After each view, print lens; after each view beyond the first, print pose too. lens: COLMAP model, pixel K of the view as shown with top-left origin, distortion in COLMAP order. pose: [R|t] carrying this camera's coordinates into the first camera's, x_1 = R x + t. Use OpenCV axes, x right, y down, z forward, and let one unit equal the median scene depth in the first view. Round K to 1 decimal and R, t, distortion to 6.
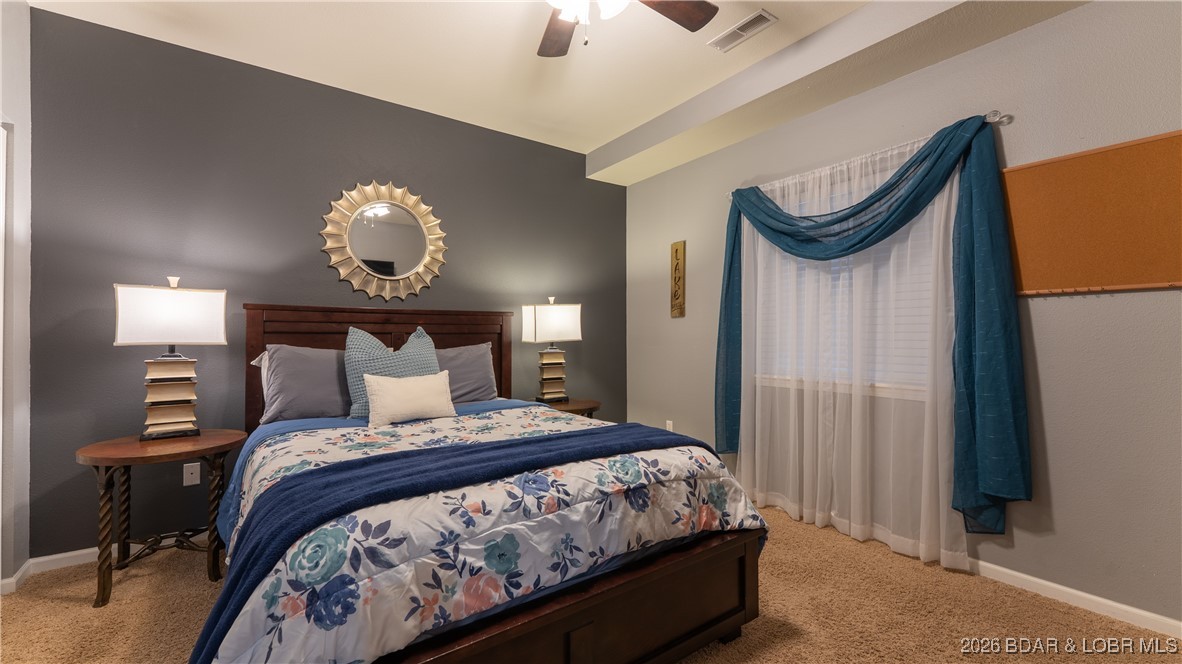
lens RADIAL K [[482.1, 0, 589.1], [0, 482.1, 330.1], [0, 0, 1]] dist [-0.009513, 0.000767]
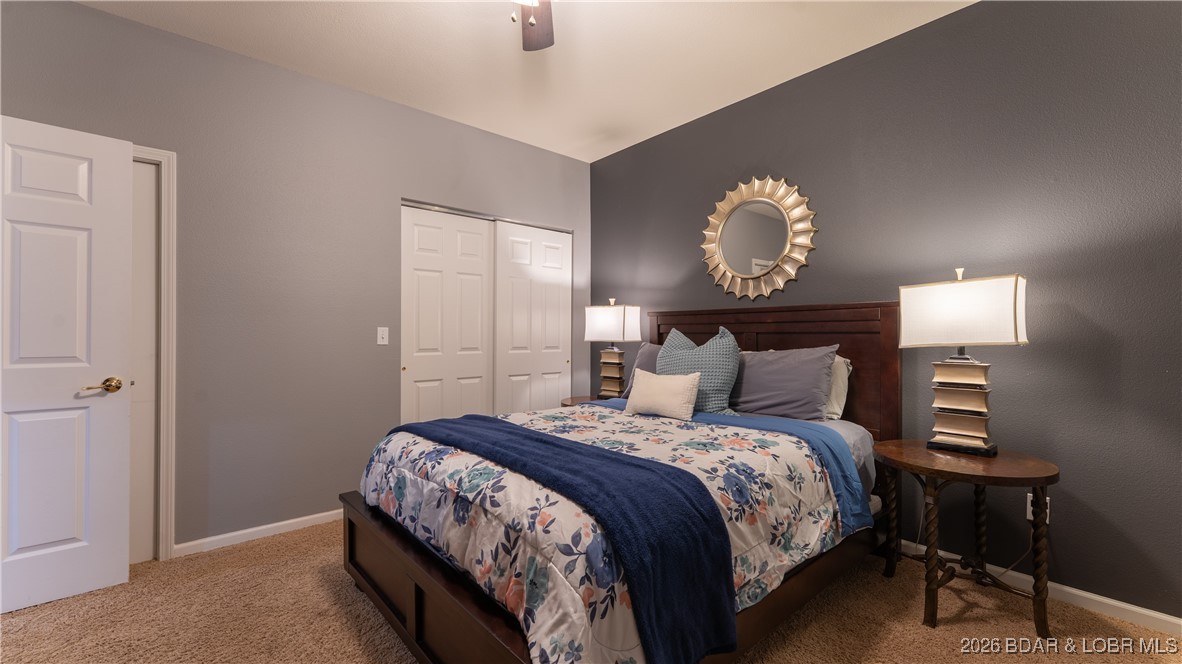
lens RADIAL K [[482.1, 0, 585.2], [0, 482.1, 333.9], [0, 0, 1]] dist [-0.009513, 0.000767]
pose [[0.083376, -0.007795, -0.996488, 0.680053], [0.008879, 0.999936, -0.007079, 0.014355], [0.996479, -0.008258, 0.083440, 0.758268]]
